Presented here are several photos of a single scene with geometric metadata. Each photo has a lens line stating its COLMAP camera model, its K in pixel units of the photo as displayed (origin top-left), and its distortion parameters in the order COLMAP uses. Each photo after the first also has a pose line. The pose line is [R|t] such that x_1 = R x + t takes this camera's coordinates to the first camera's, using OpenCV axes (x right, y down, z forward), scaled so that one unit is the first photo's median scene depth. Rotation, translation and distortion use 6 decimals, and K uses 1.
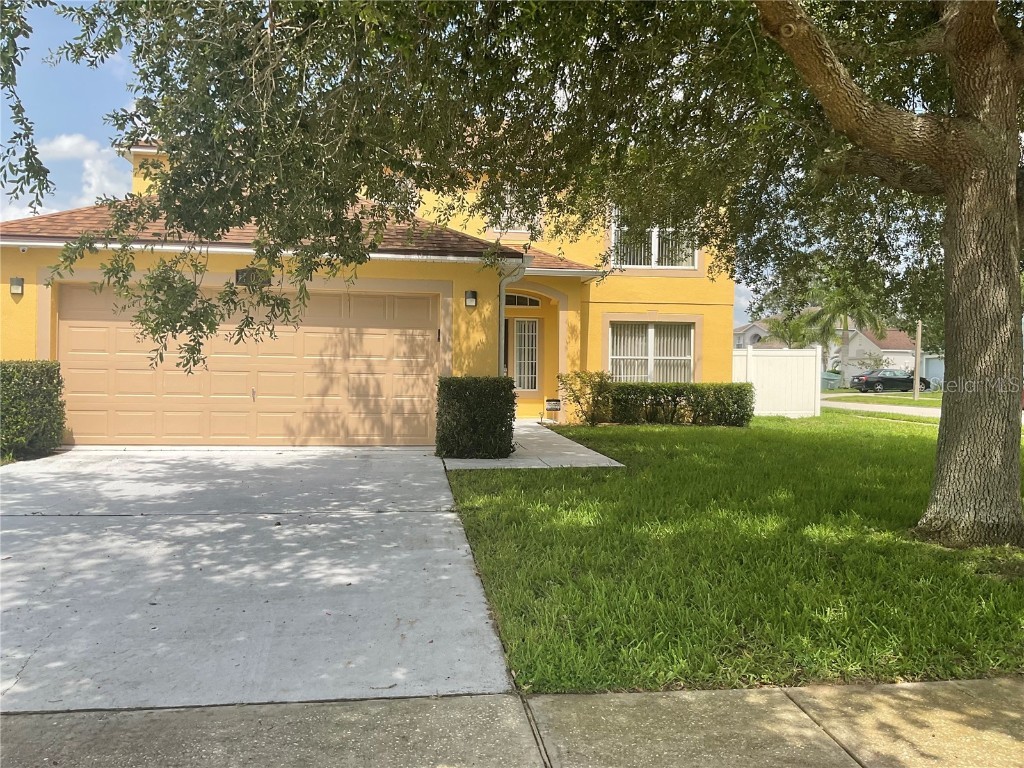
lens RADIAL K [[854.6, 0, 512.9], [0, 854.6, 379.0], [0, 0, 1]] dist [0.005811, -0.011591]
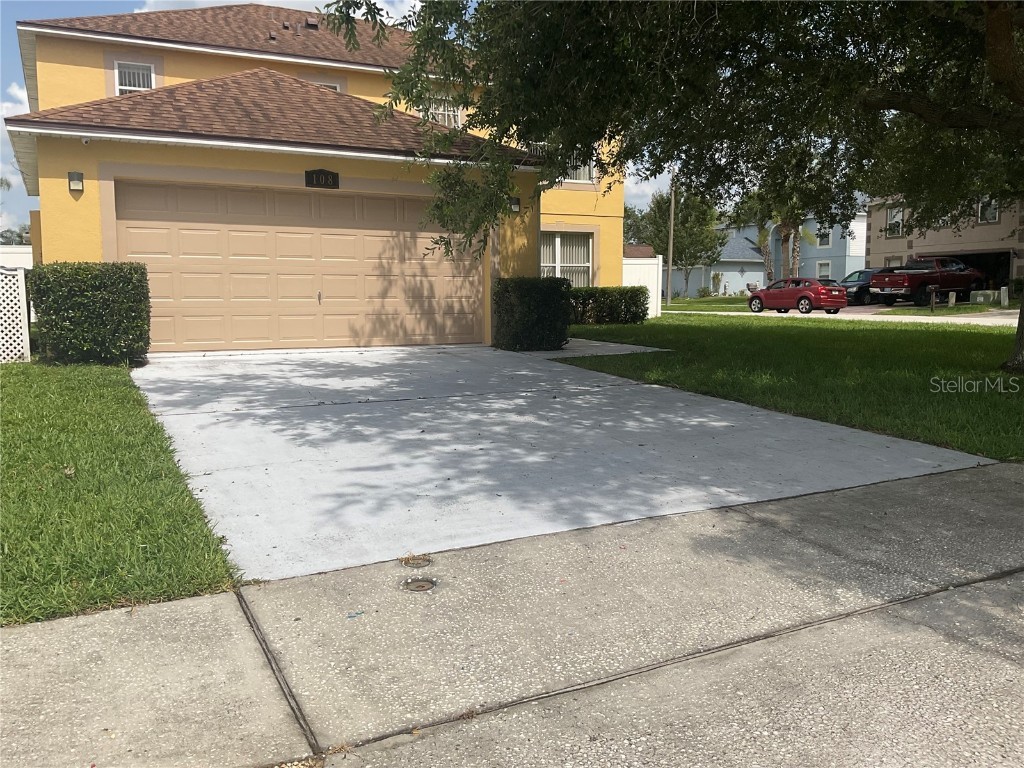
lens RADIAL K [[854.6, 0, 513.2], [0, 854.6, 388.4], [0, 0, 1]] dist [0.005811, -0.011591]
pose [[0.941052, -0.053017, 0.334082, -0.424059], [0.016972, 0.993797, 0.109902, 0.017608], [-0.337836, -0.097754, 0.936115, -0.034253]]
